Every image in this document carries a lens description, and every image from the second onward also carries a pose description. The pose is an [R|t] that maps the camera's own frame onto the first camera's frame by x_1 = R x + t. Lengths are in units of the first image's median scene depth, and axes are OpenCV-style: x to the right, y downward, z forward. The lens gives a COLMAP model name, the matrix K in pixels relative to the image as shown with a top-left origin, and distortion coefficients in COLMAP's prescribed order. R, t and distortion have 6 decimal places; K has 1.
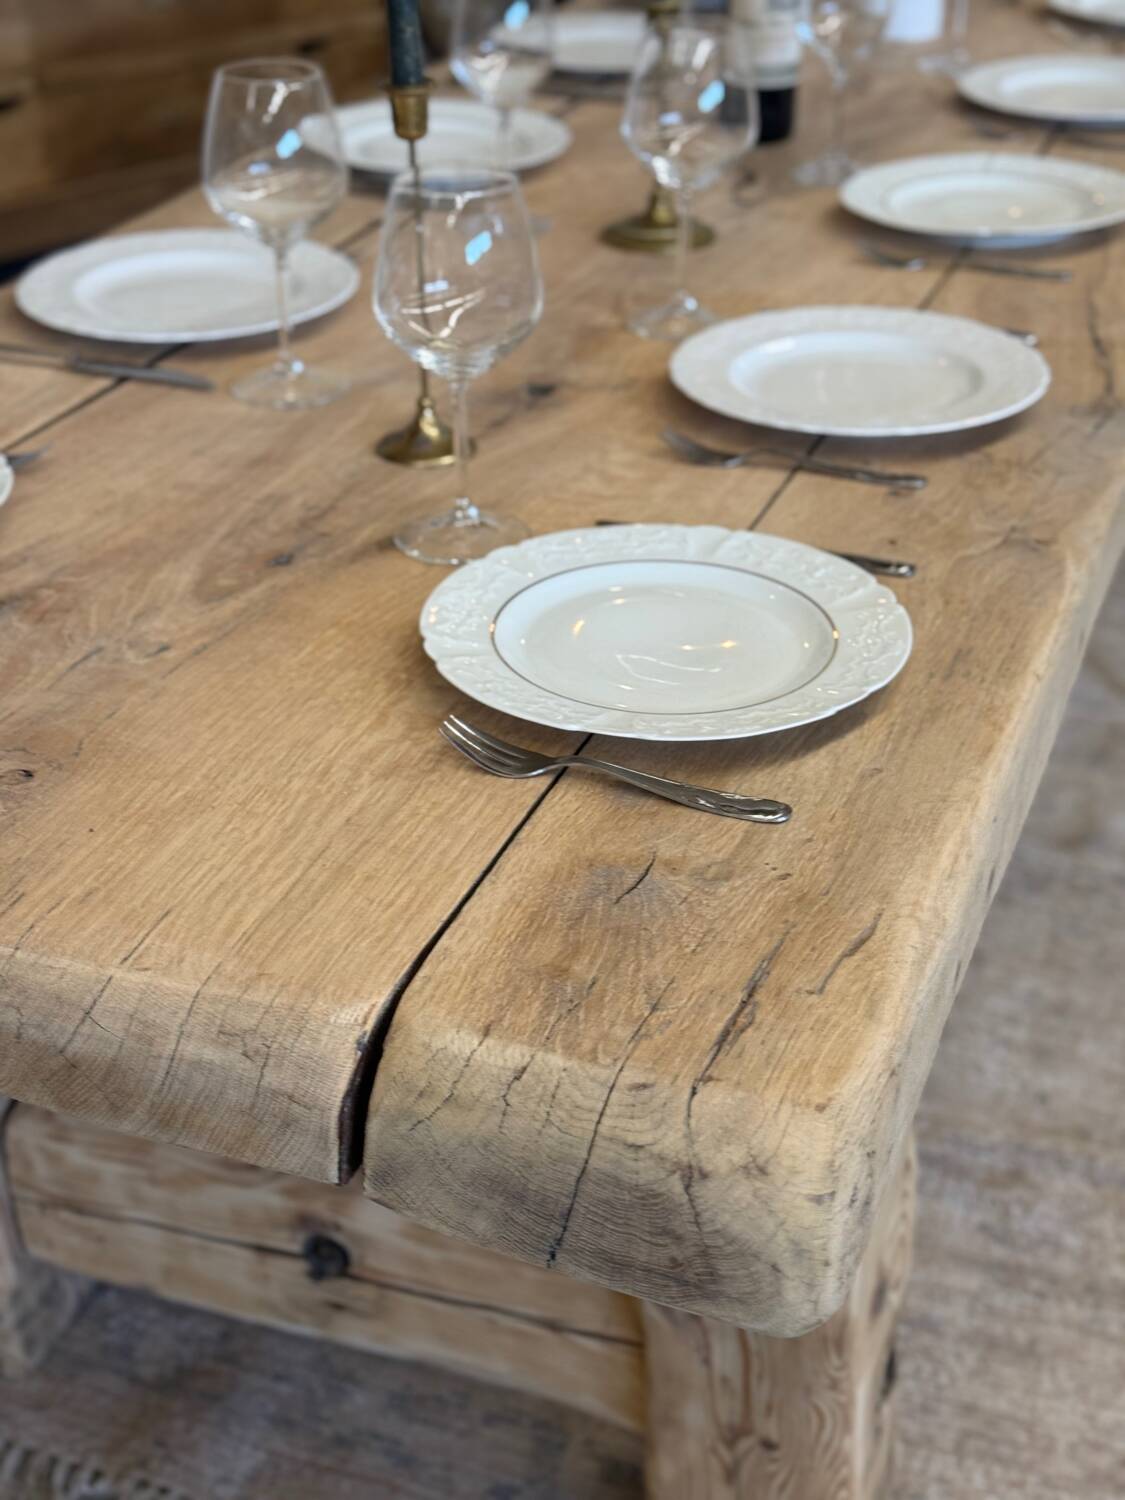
lens RADIAL K [[2113.5, 0, 544.2], [0, 2113.5, 754.8], [0, 0, 1]] dist [0.118118, 0.000000]
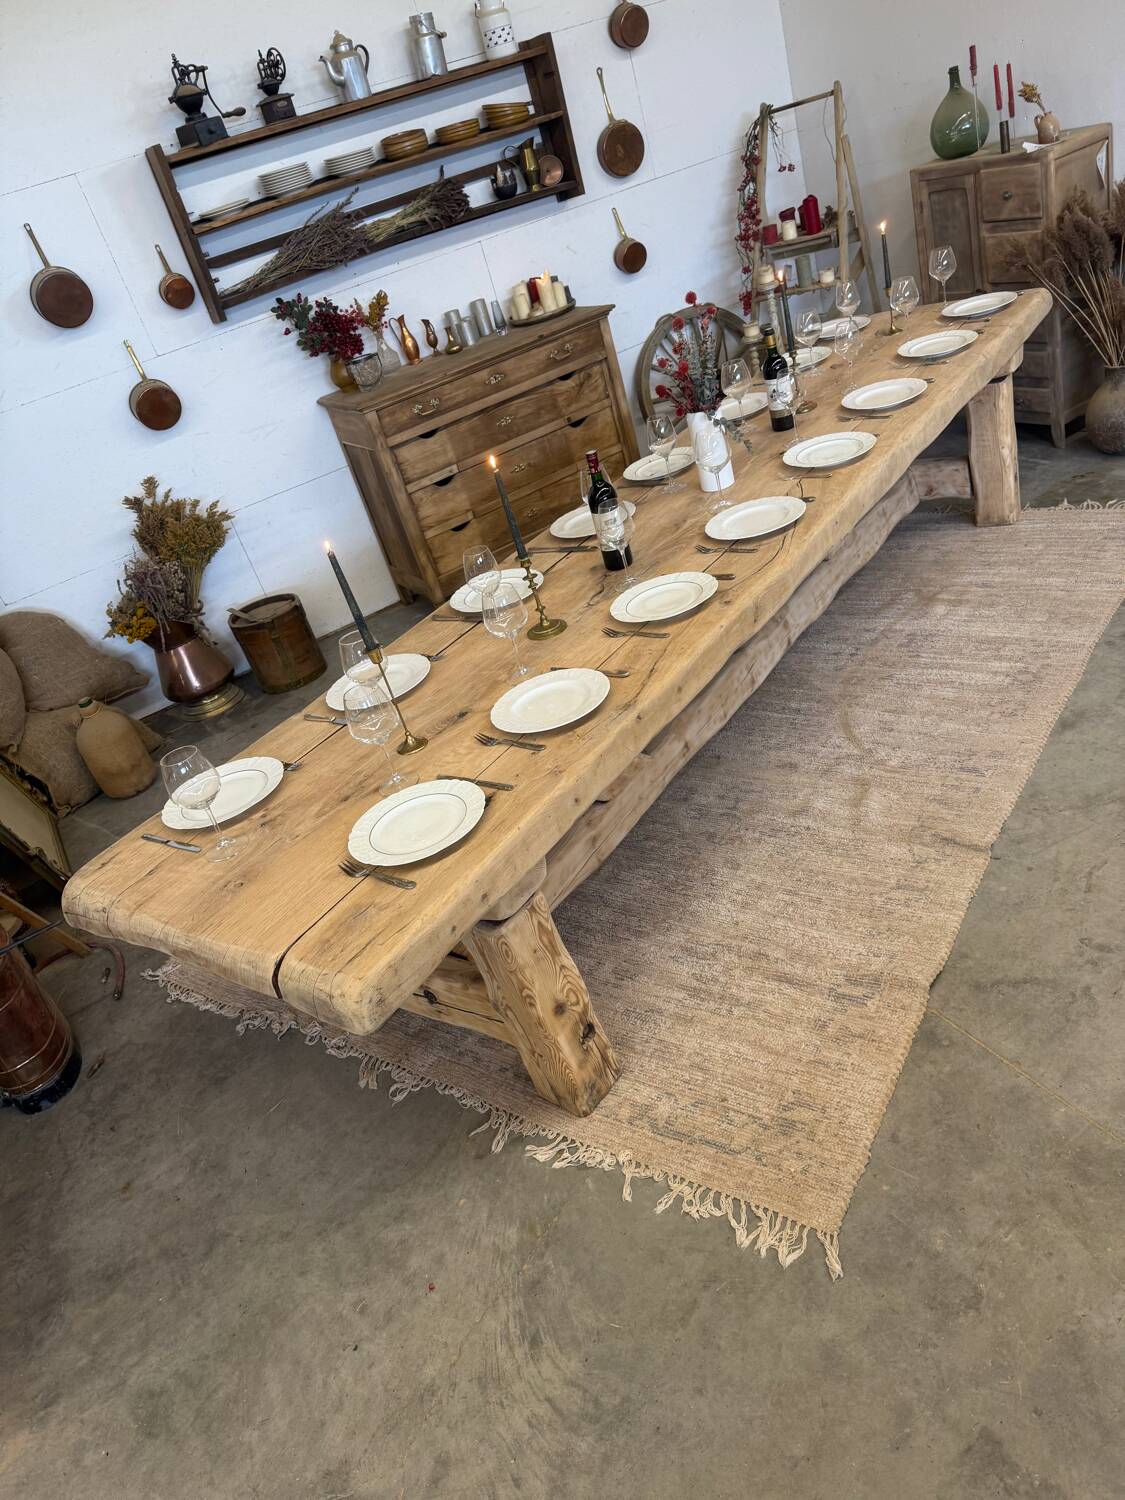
lens RADIAL K [[1064.7, 0, 565.9], [0, 1064.7, 753.5], [0, 0, 1]] dist [0.056765, -0.081089]
pose [[0.936557, -0.096306, -0.337026, 0.723726], [0.112121, 0.993307, 0.027733, -0.158631], [0.332099, -0.063762, 0.941087, -0.432976]]
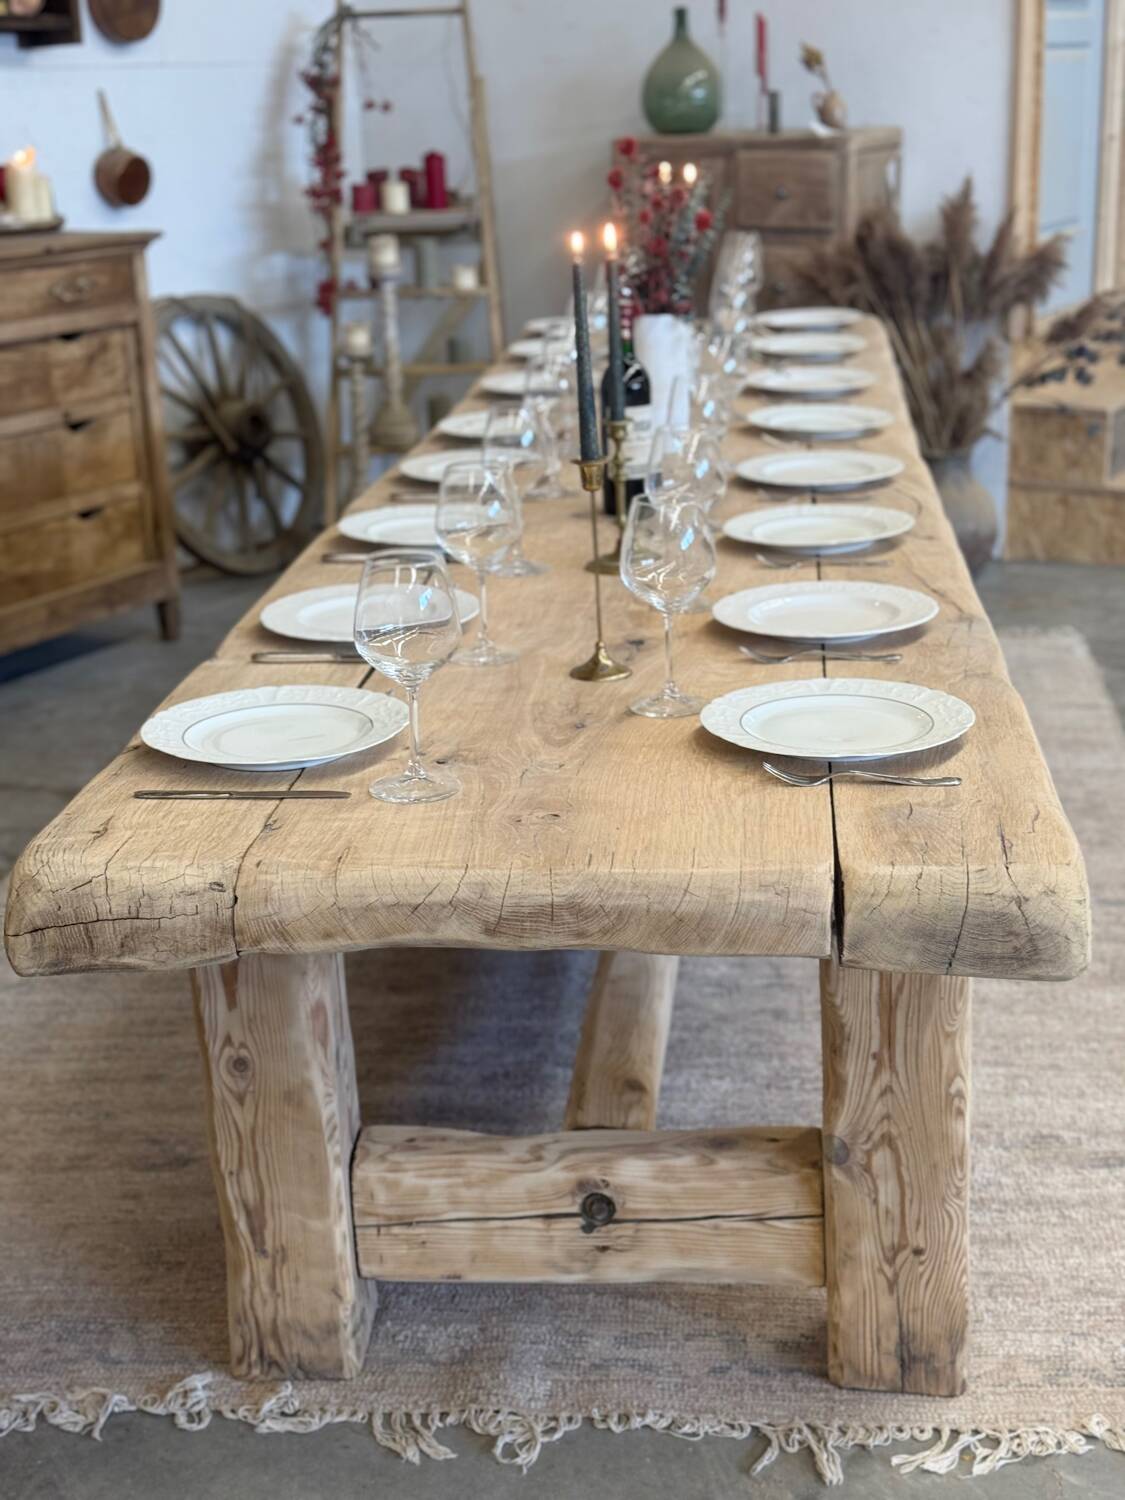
lens RADIAL K [[2113.5, 0, 580.4], [0, 2113.5, 733.3], [0, 0, 1]] dist [0.118118, 0.000000]
pose [[0.960248, -0.105813, 0.258317, -0.517847], [0.159733, 0.967182, -0.197595, 0.228293], [-0.228932, 0.231001, 0.945637, -0.545004]]
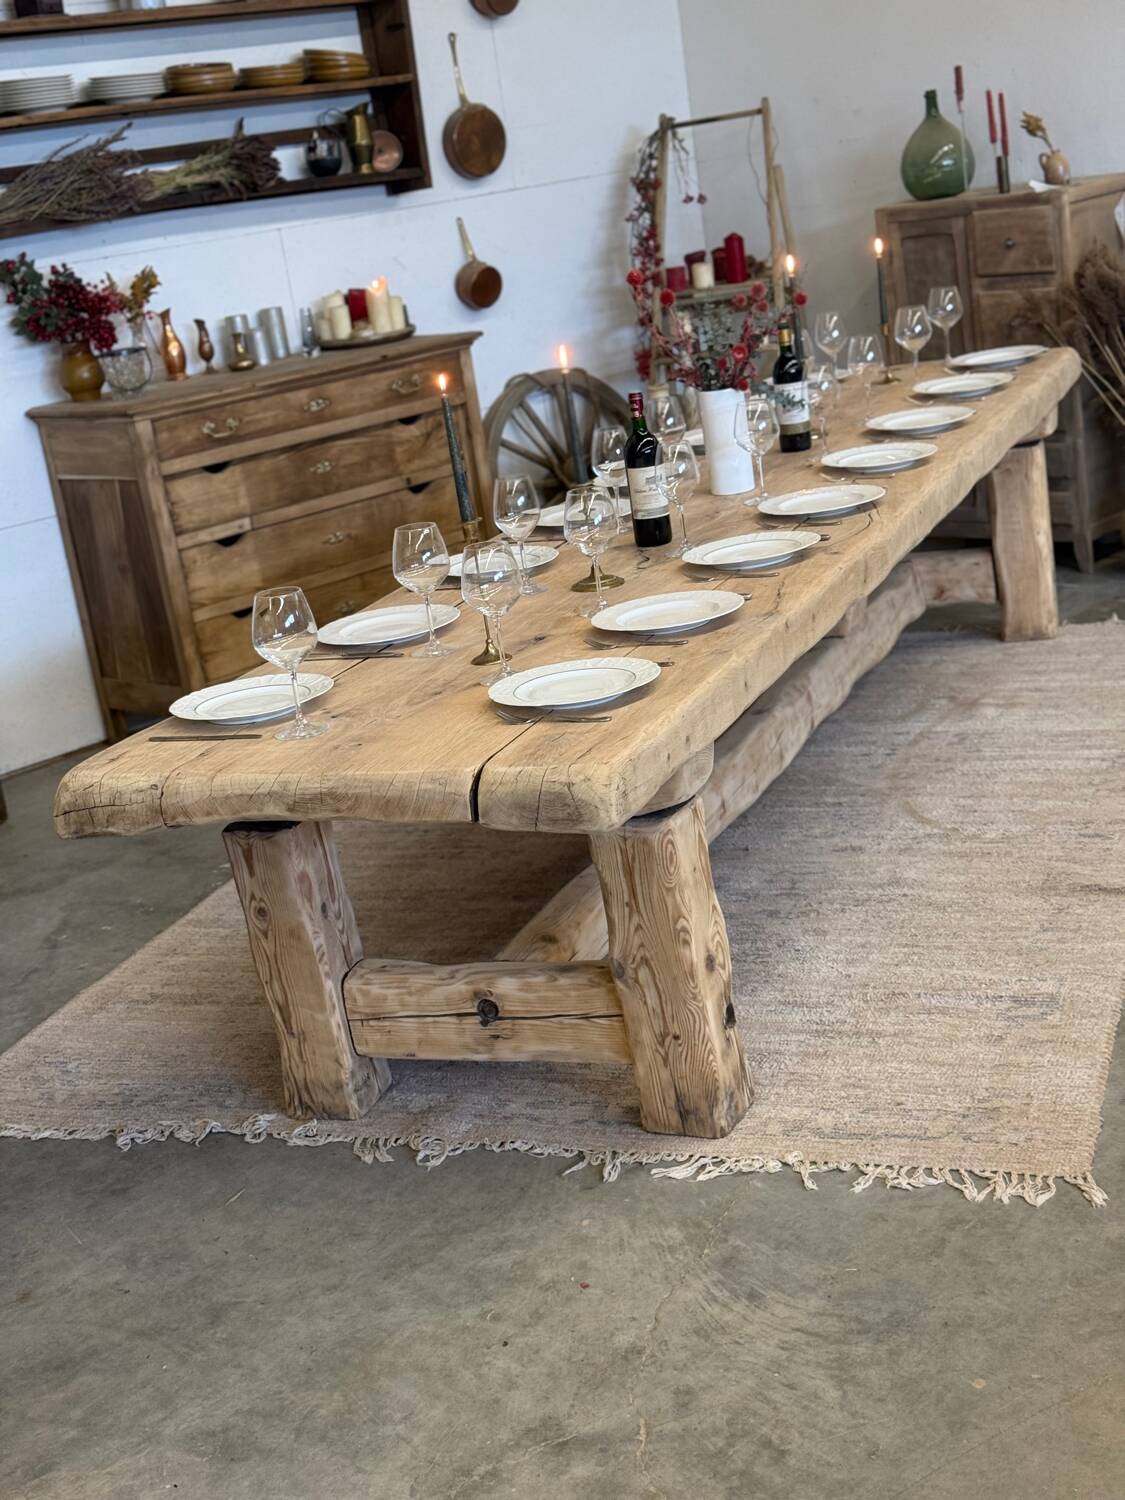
lens RADIAL K [[2113.5, 0, 558.5], [0, 2113.5, 749.8], [0, 0, 1]] dist [0.118118, 0.000000]
pose [[0.990441, -0.127223, -0.053307, 0.144970], [0.111049, 0.964654, -0.238977, 0.576563], [0.081827, 0.230773, 0.969561, -1.410690]]
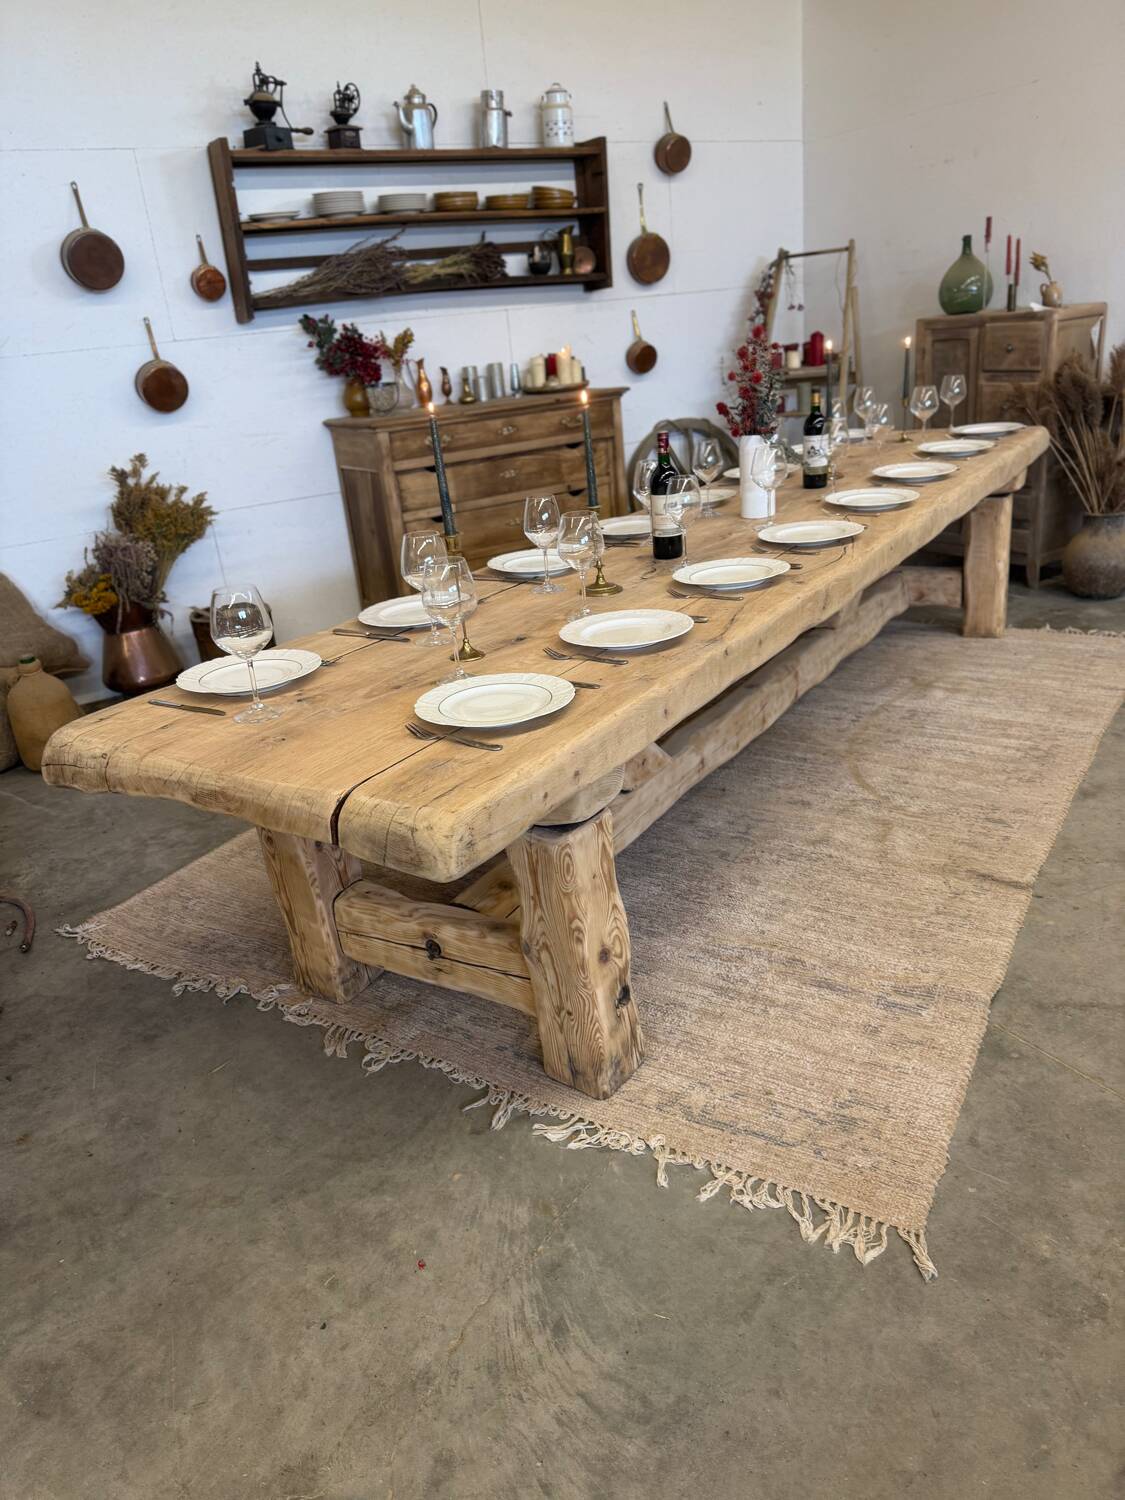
lens RADIAL K [[1064.7, 0, 552.0], [0, 1064.7, 738.5], [0, 0, 1]] dist [0.056765, -0.081089]
pose [[0.973492, -0.002590, -0.228706, 0.402344], [-0.029185, 0.990356, -0.135439, 0.164539], [0.226851, 0.138523, 0.964028, -0.360829]]
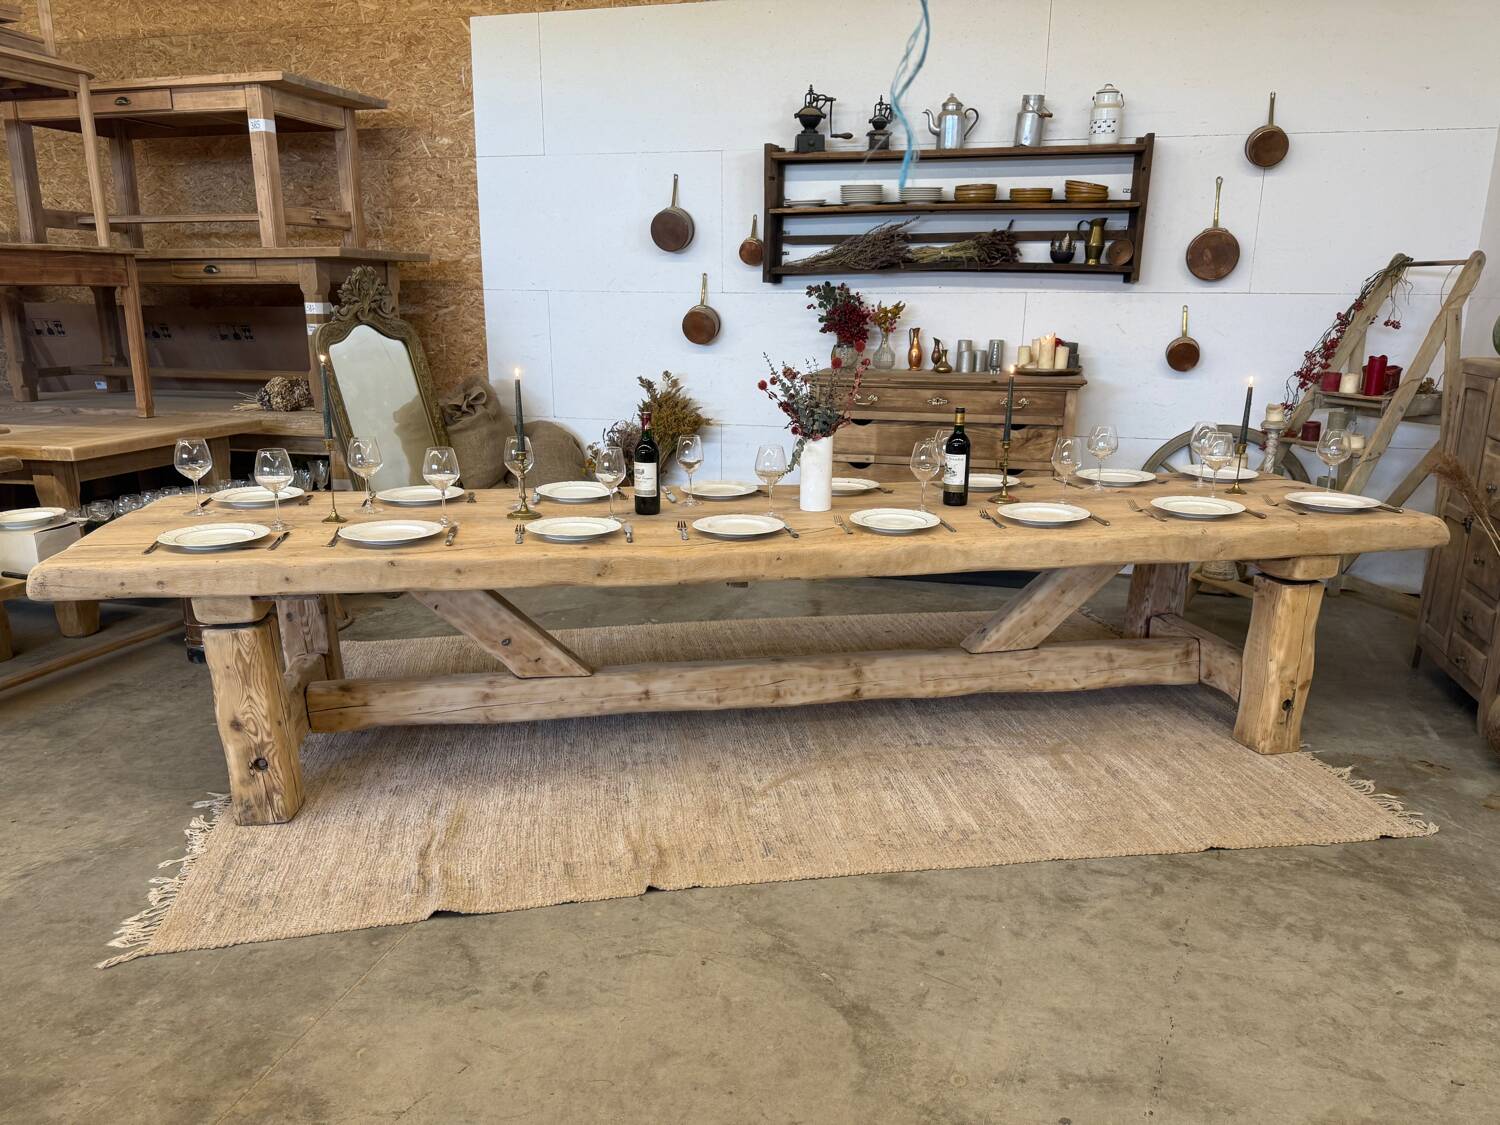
lens RADIAL K [[1055.4, 0, 742.7], [0, 1055.4, 560.3], [0, 0, 1]] dist [0.054854, -0.062922]
pose [[0.510539, 0.220231, -0.831173, 2.248559], [-0.436166, 0.899379, -0.029607, -0.383263], [0.741019, 0.377644, 0.555226, 0.471820]]
